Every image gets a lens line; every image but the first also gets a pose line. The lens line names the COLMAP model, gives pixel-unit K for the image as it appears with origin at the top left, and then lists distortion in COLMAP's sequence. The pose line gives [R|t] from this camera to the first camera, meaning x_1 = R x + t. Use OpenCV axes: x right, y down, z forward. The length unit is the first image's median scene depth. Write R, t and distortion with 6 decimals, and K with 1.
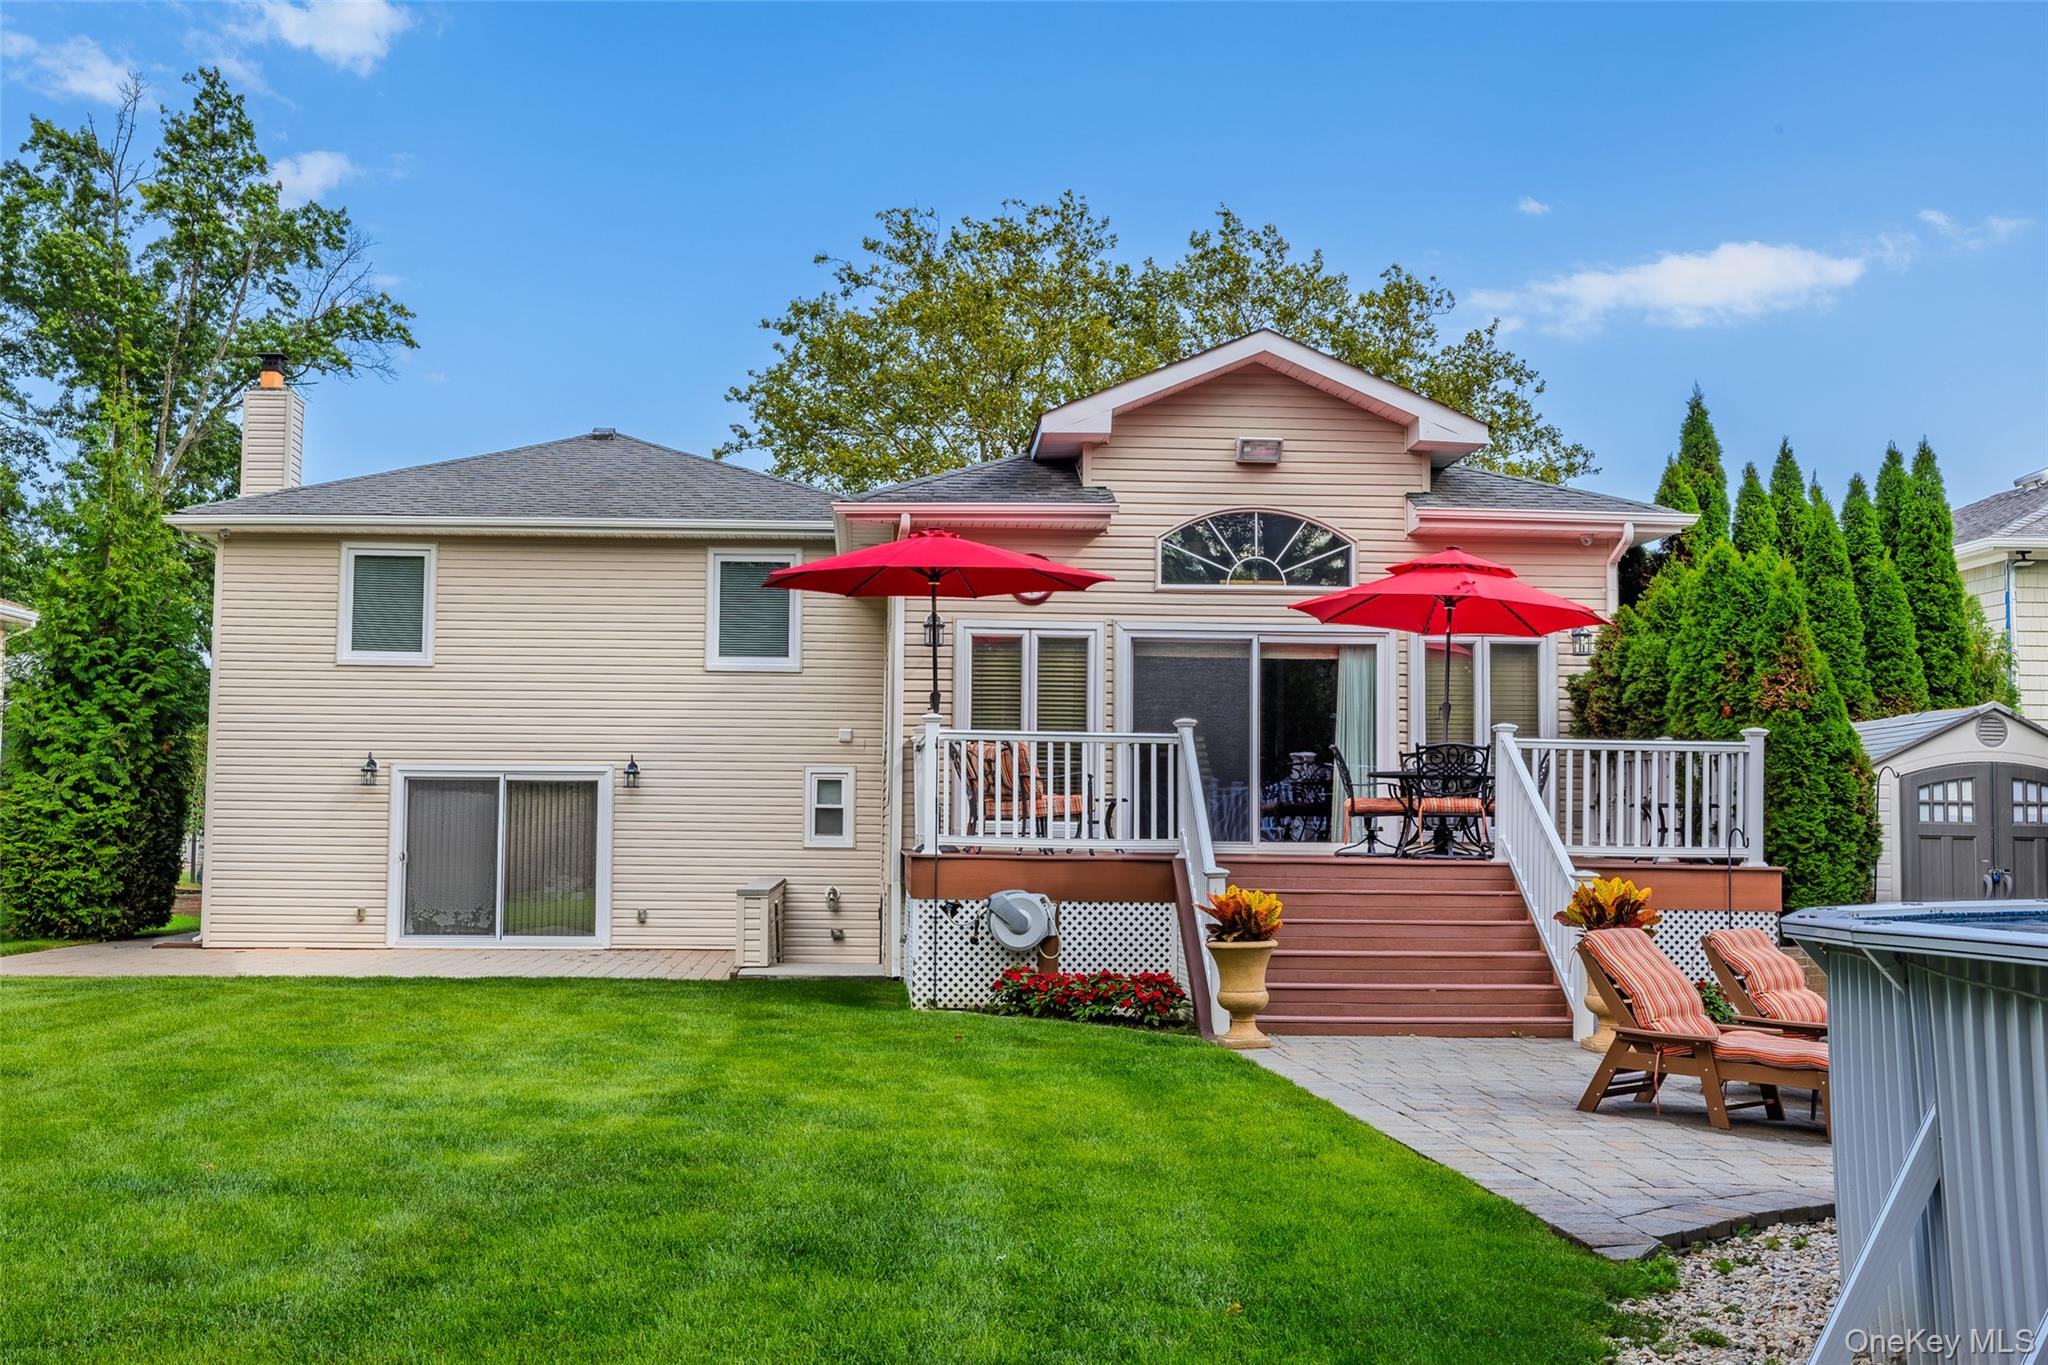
lens RADIAL K [[2122.1, 0, 911.5], [0, 2122.1, 663.9], [0, 0, 1]] dist [-0.006684, 0.000000]
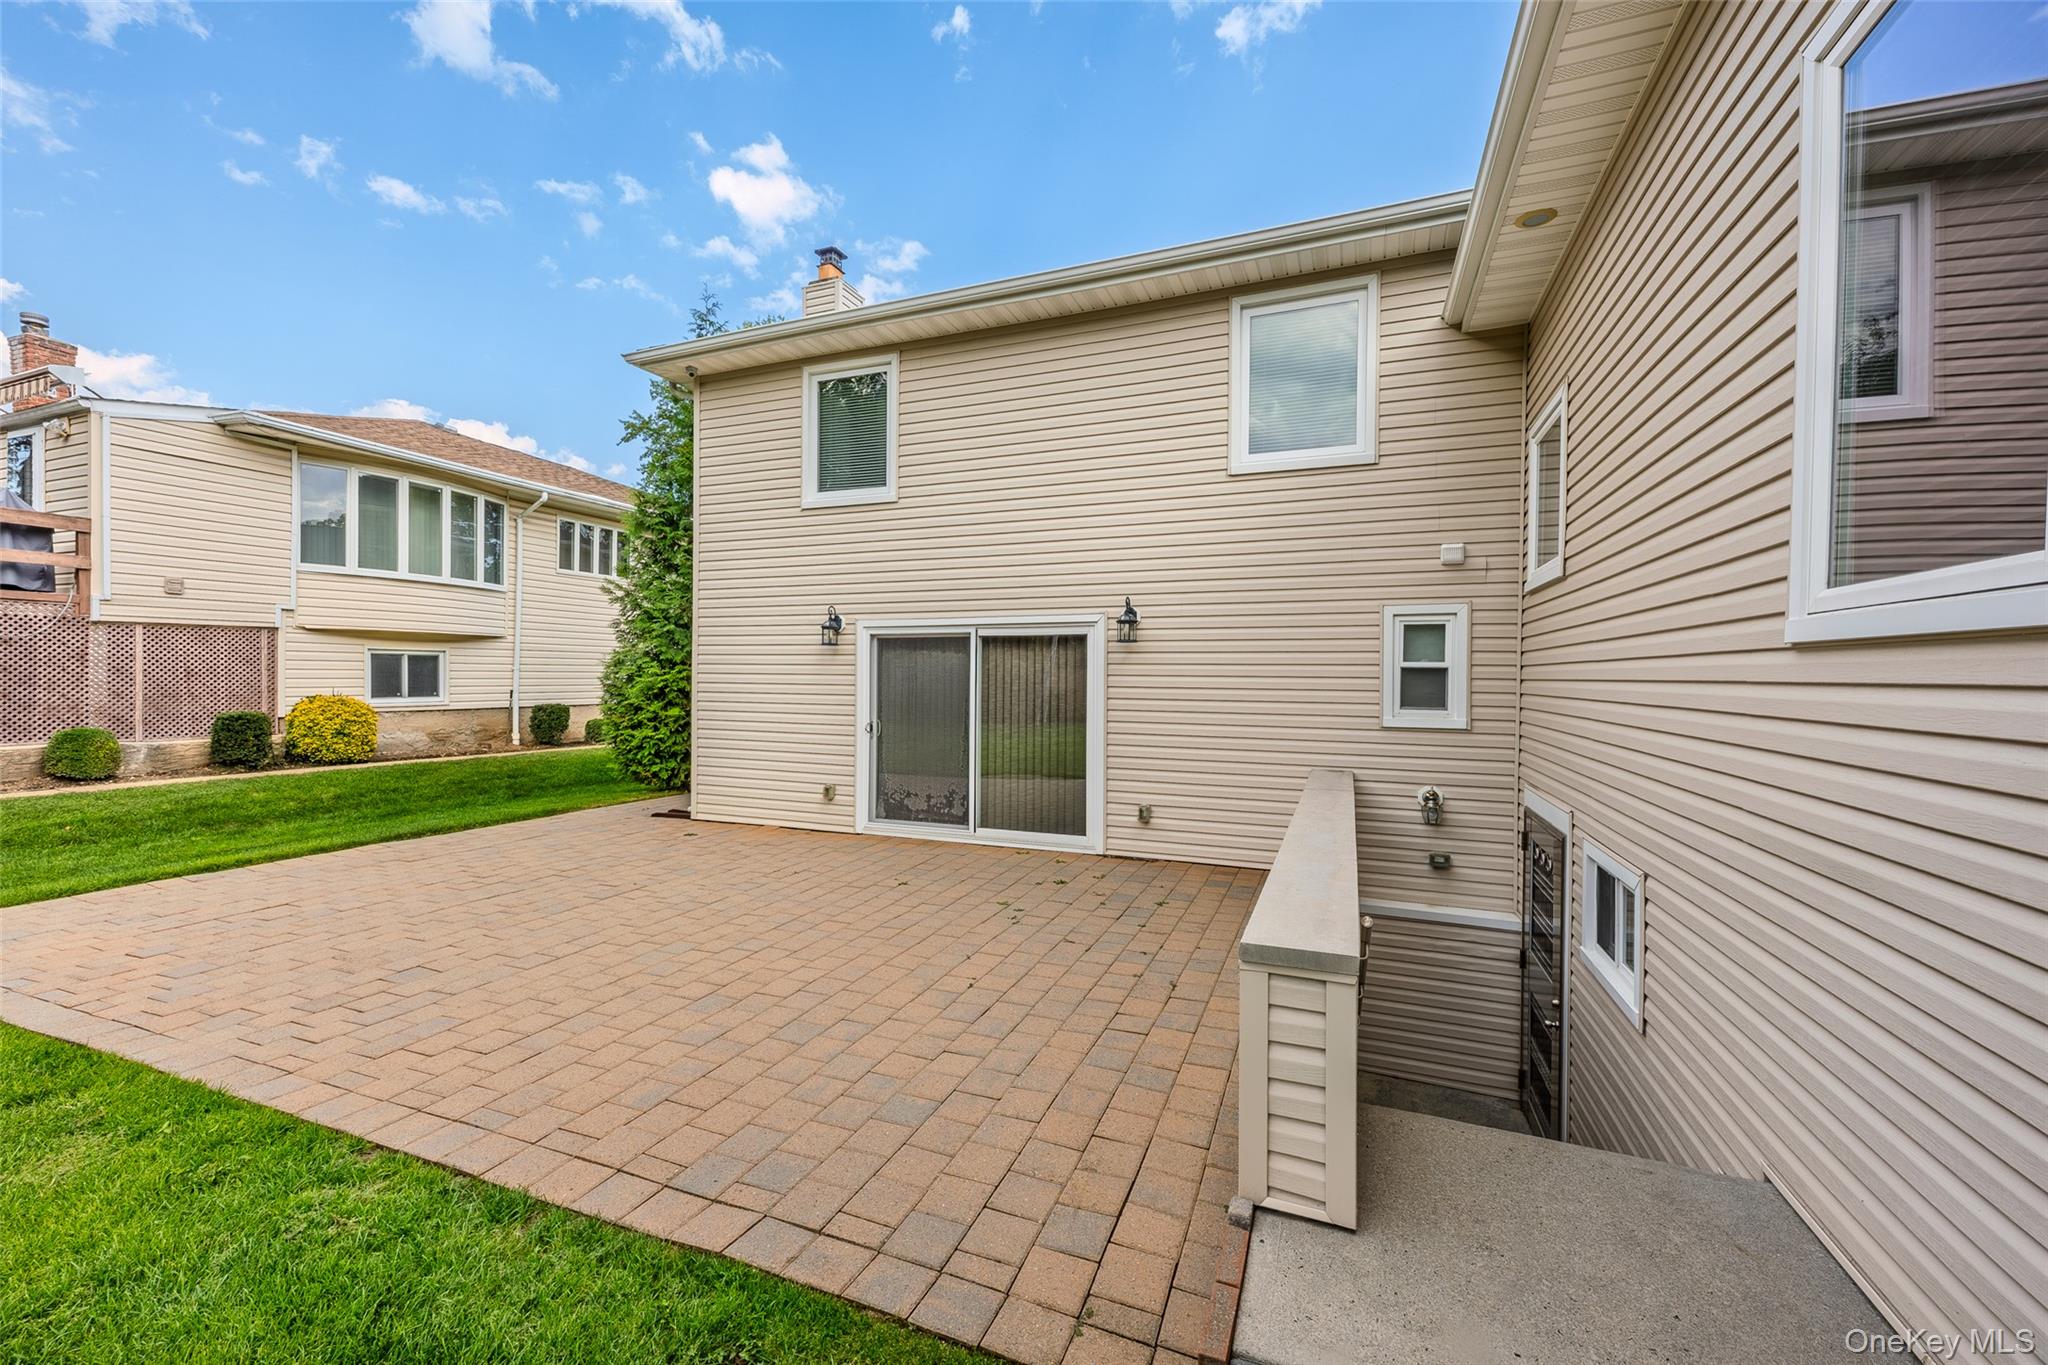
lens RADIAL K [[812.0, 0, 1022.2], [0, 812.0, 682.4], [0, 0, 1]] dist [0.004281, -0.001579]
pose [[0.918015, 0.000019, -0.396545, -0.053256], [0.033411, 0.996441, 0.077394, 0.049034], [0.395135, -0.084298, 0.914747, 0.721904]]
